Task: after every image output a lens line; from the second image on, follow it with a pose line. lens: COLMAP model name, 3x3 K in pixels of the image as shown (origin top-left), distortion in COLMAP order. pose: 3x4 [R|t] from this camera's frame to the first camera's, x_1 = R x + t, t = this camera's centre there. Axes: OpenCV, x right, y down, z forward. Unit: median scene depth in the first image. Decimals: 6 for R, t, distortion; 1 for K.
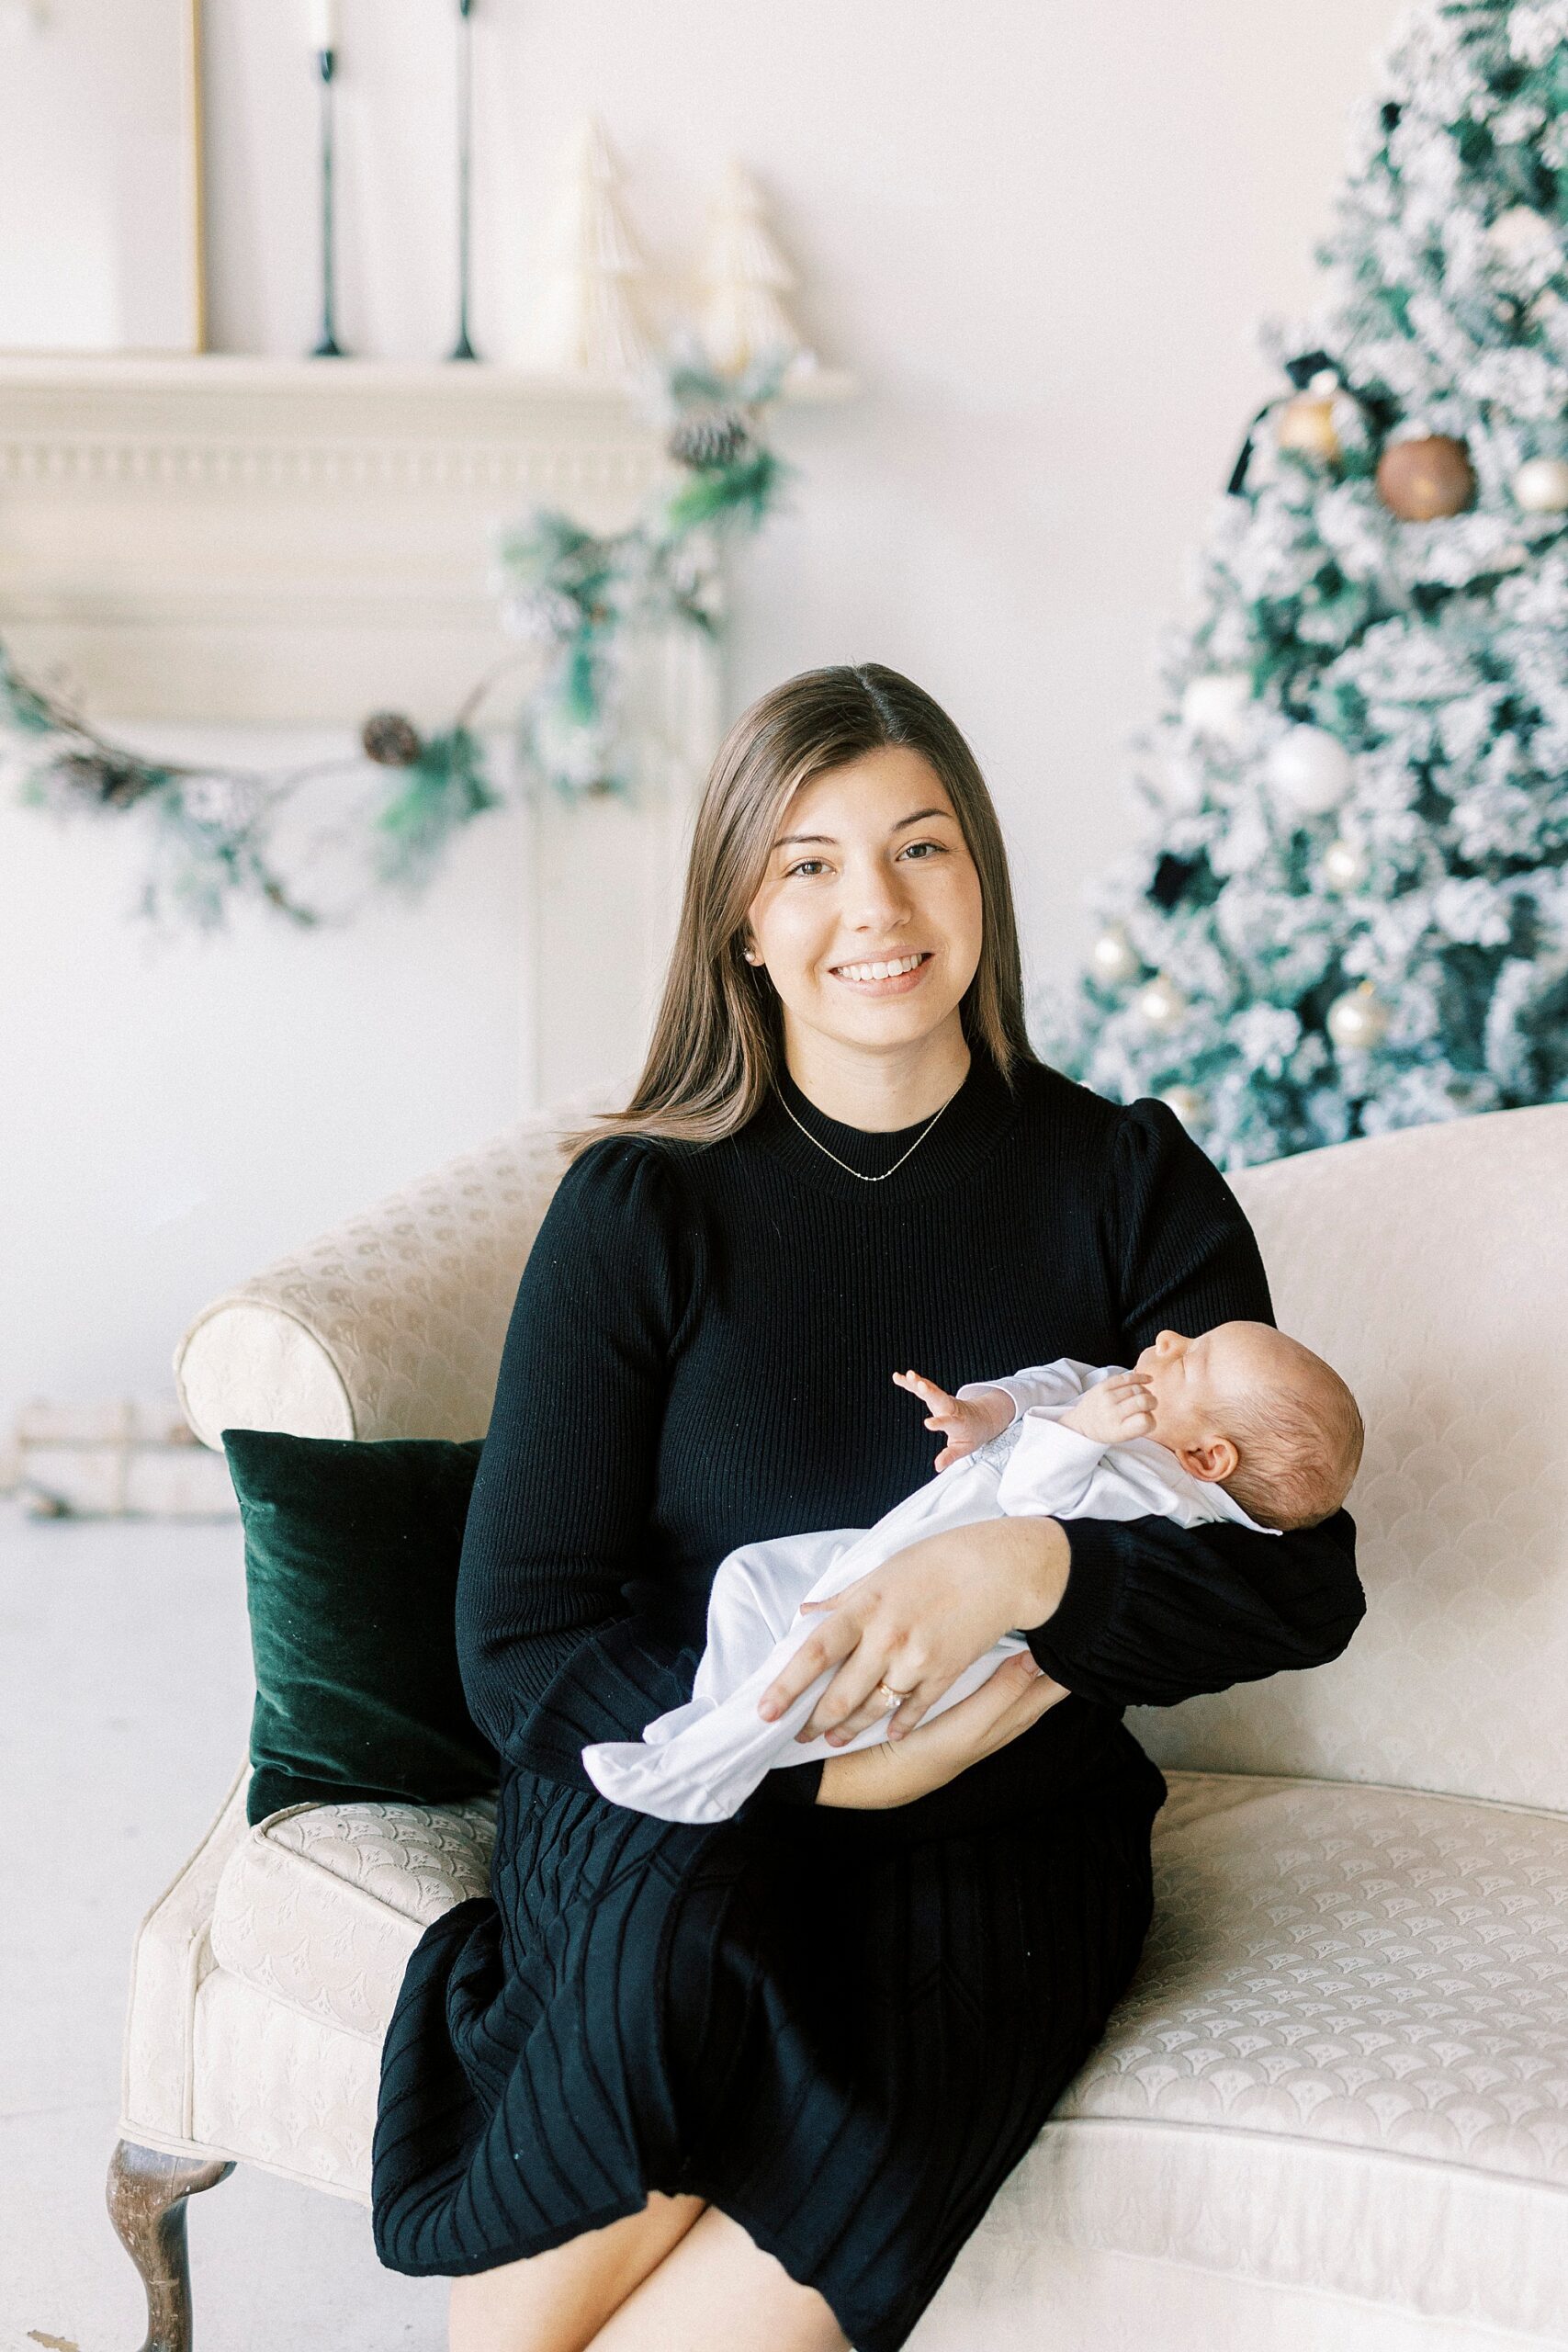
lens RADIAL K [[3390.2, 0, 784.0], [0, 3390.2, 1176.0], [0, 0, 1]] dist [-0.011180, 0.033195]
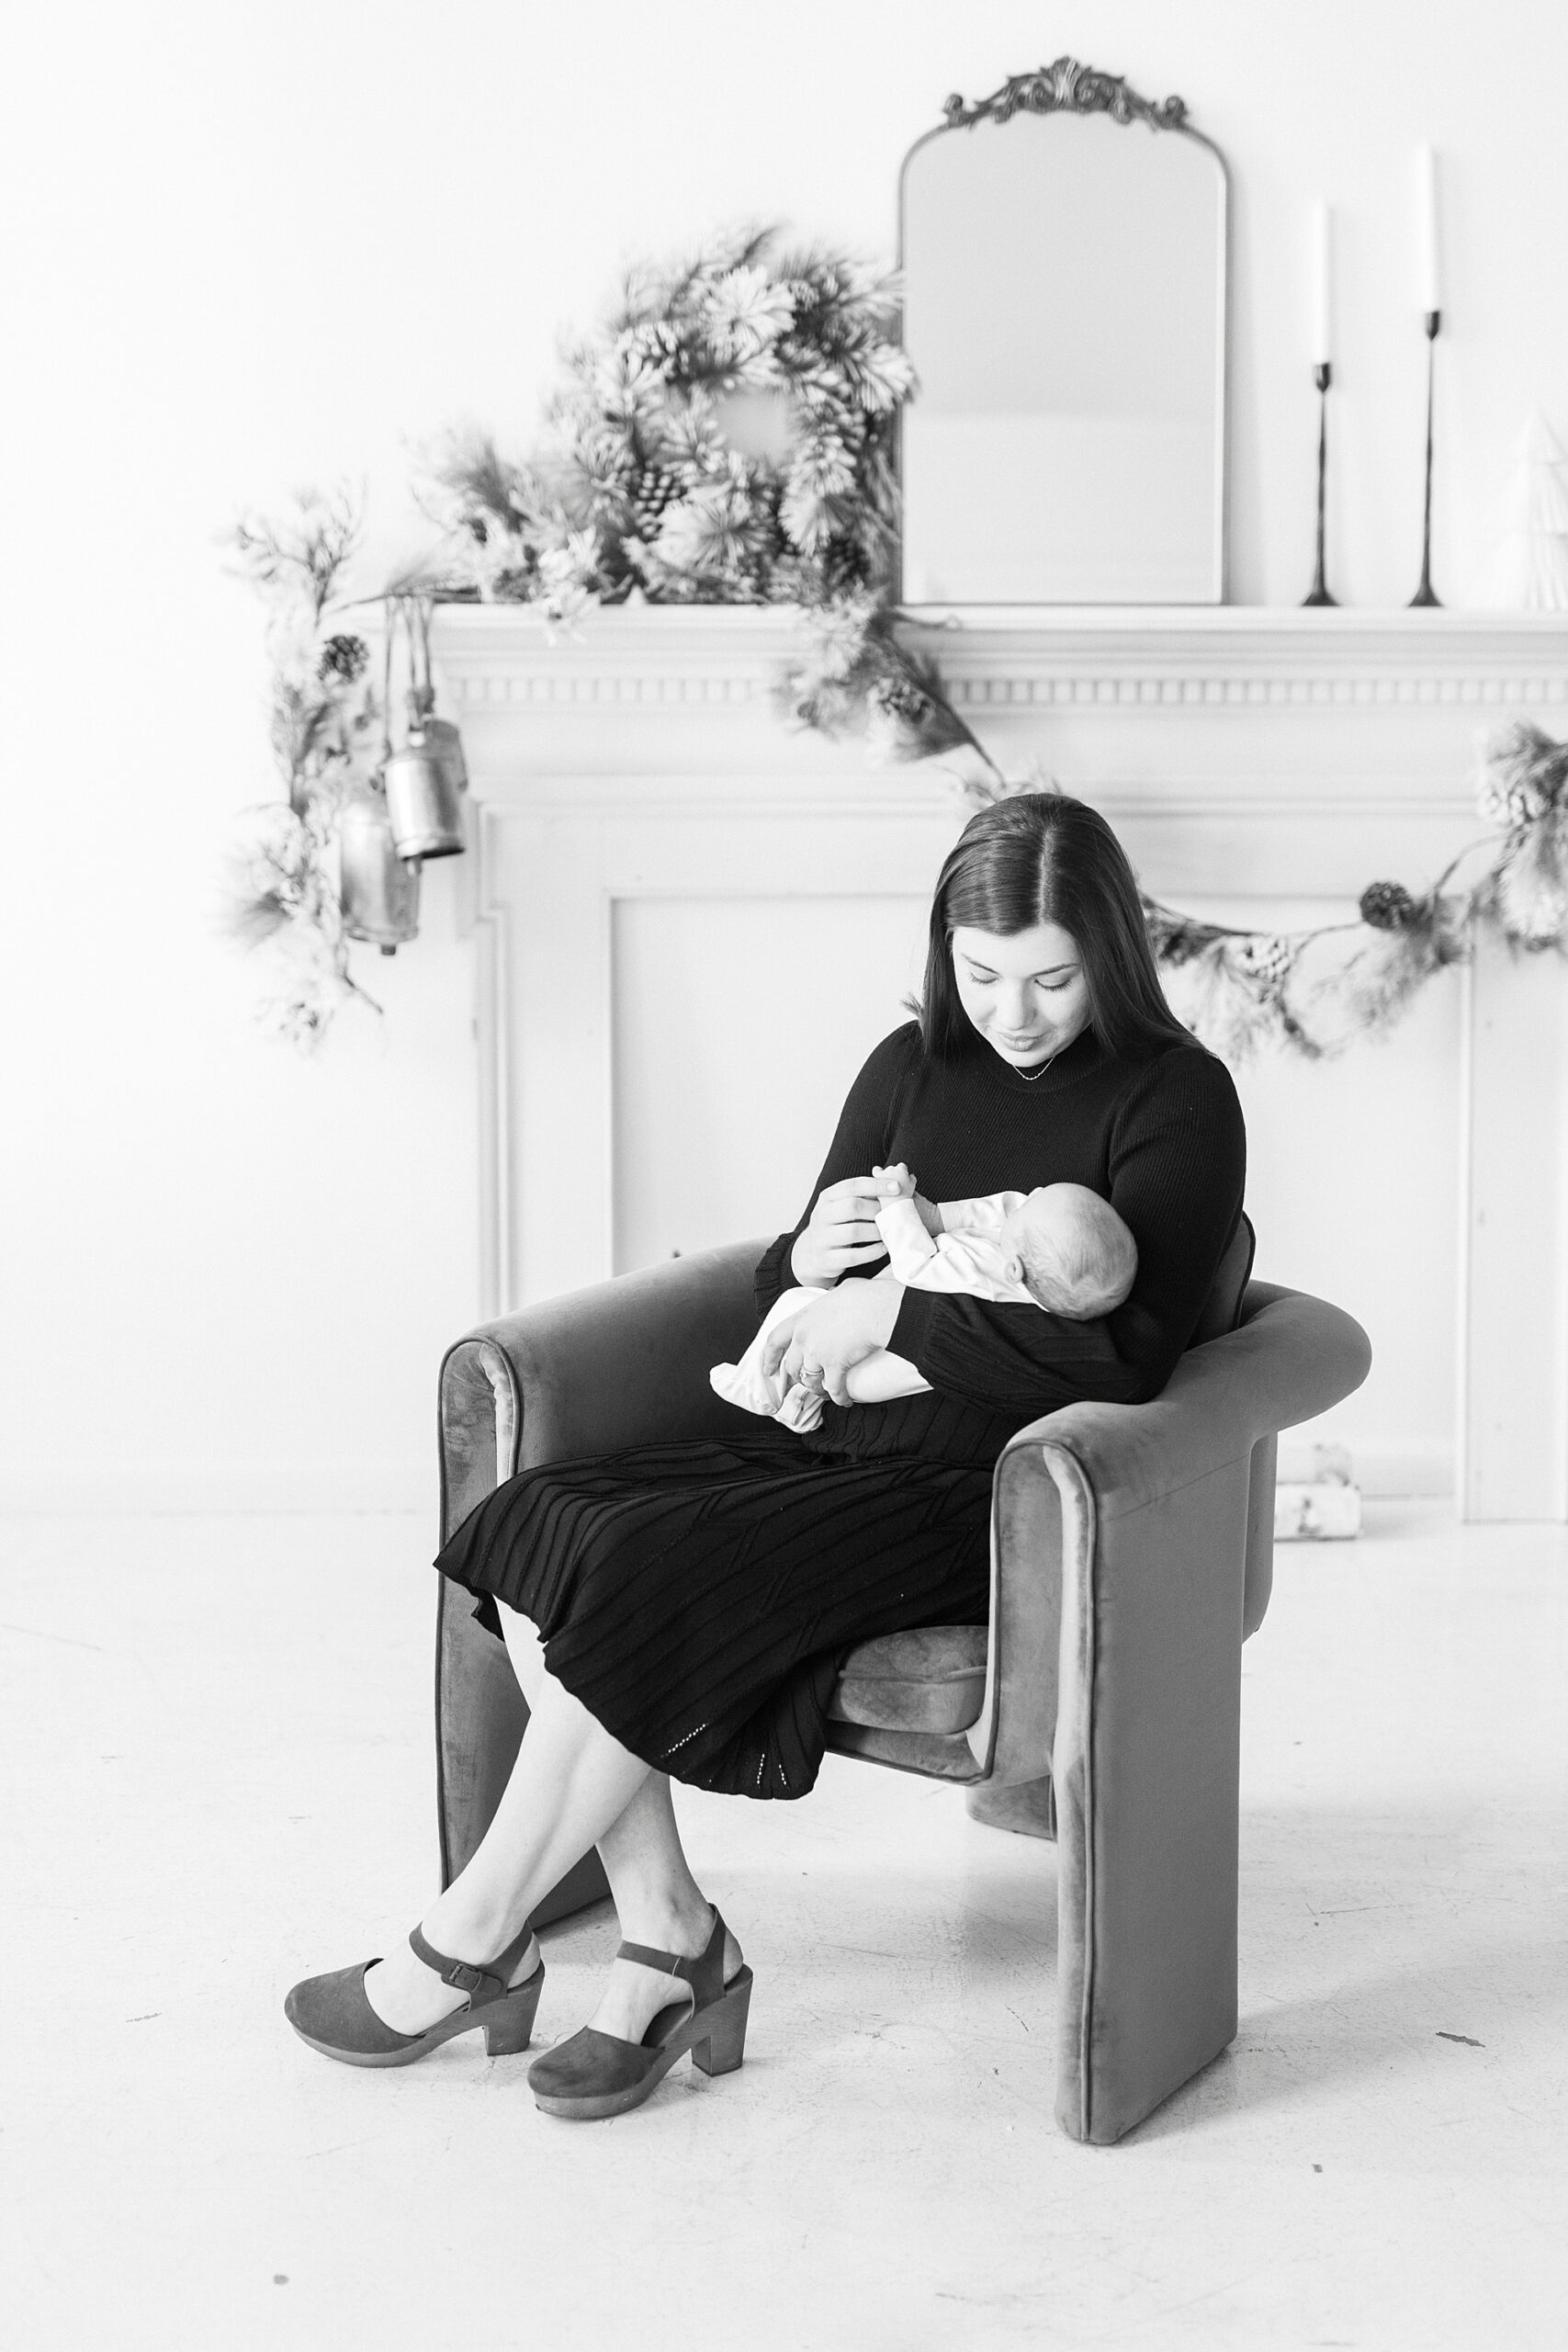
lens RADIAL K [[3435.4, 0, 783.7], [0, 3435.4, 1223.0], [0, 0, 1]] dist [-0.015000, 0.050419]
pose [[0.997413, -0.006570, -0.071578, -0.283734], [0.002501, 0.998383, -0.056784, 0.068447], [0.071835, 0.056458, 0.995817, -0.311614]]
